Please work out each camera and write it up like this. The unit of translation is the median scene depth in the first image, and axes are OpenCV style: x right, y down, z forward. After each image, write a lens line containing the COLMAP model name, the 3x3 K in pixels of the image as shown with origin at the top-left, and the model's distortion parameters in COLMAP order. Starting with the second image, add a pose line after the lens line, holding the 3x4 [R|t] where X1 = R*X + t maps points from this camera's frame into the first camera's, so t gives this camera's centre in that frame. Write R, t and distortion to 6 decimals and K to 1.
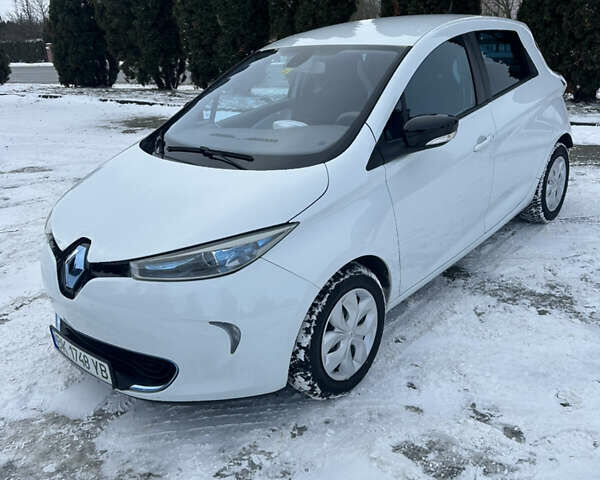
lens RADIAL K [[564.8, 0, 300.0], [0, 564.8, 240.0], [0, 0, 1]] dist [0.173492, -0.366009]
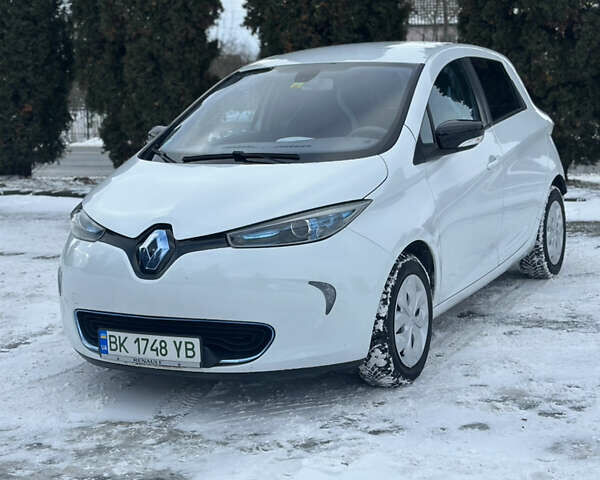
lens RADIAL K [[1120.7, 0, 312.3], [0, 1120.7, 240.4], [0, 0, 1]] dist [0.121917, 0.195888]
pose [[0.966803, -0.008465, 0.255381, -0.566191], [0.066895, 0.972978, -0.220996, 0.437533], [-0.246610, 0.230743, 0.941245, -0.835692]]
